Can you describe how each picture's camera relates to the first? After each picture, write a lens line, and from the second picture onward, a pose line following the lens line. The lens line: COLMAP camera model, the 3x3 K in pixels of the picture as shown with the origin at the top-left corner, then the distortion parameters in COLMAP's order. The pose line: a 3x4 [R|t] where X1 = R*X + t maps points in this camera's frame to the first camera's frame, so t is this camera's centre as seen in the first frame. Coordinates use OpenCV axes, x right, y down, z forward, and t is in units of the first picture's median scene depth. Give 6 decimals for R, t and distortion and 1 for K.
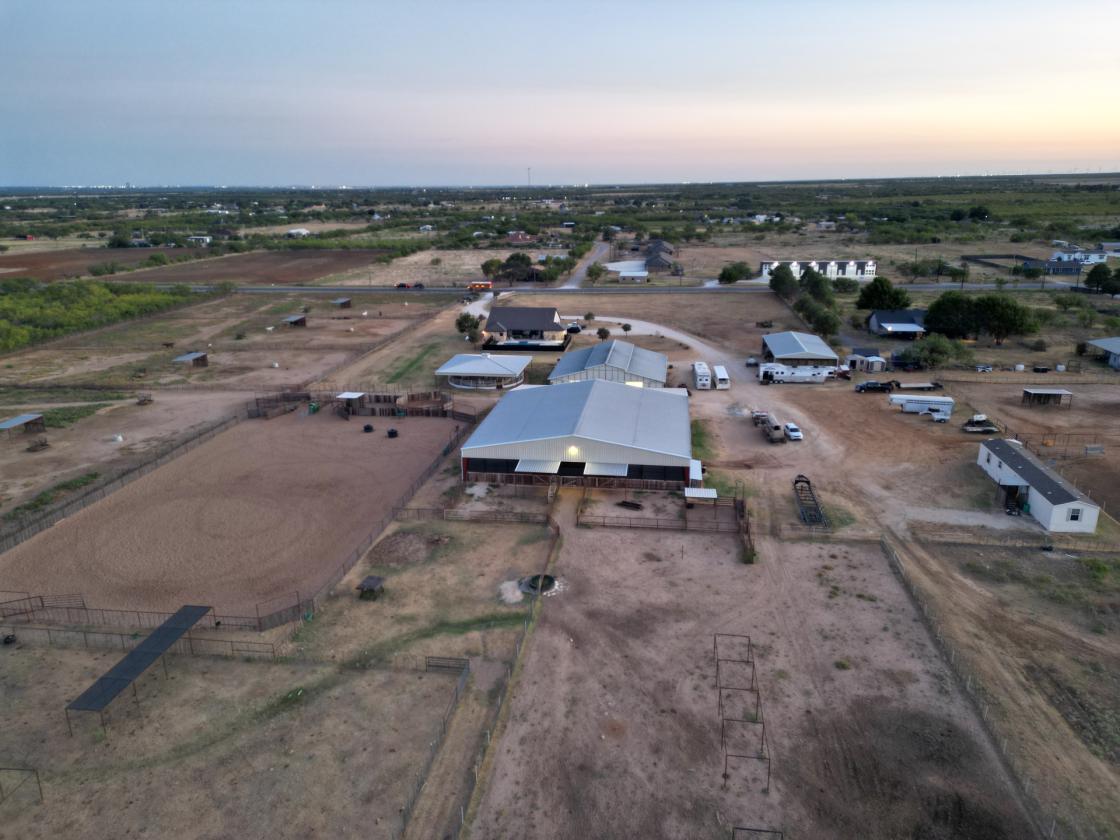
lens RADIAL K [[767.4, 0, 572.8], [0, 767.4, 415.3], [0, 0, 1]] dist [0.082073, -0.069923]
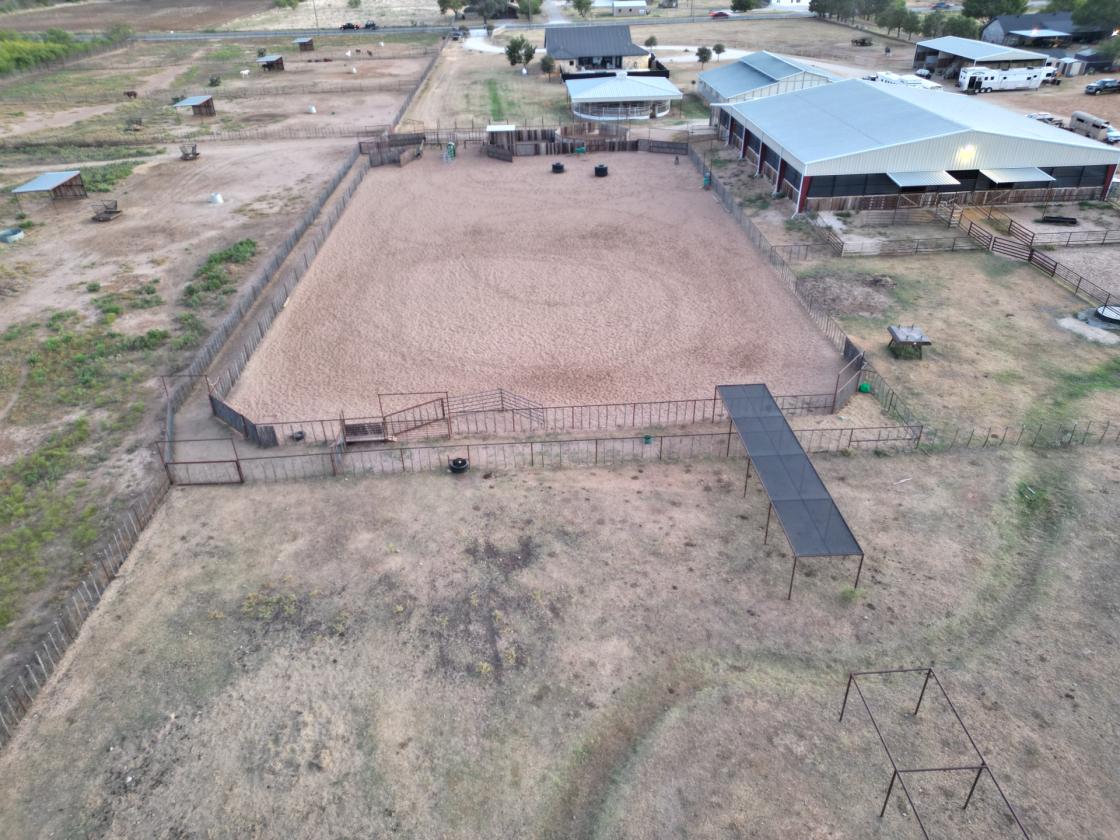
lens RADIAL K [[775.0, 0, 560.0], [0, 775.0, 420.0], [0, 0, 1]] dist [0.052123, -0.025768]
pose [[0.983040, -0.104843, 0.150468, -0.465183], [0.063048, 0.963667, 0.259559, 0.065215], [-0.172214, -0.245670, 0.953933, 0.273114]]
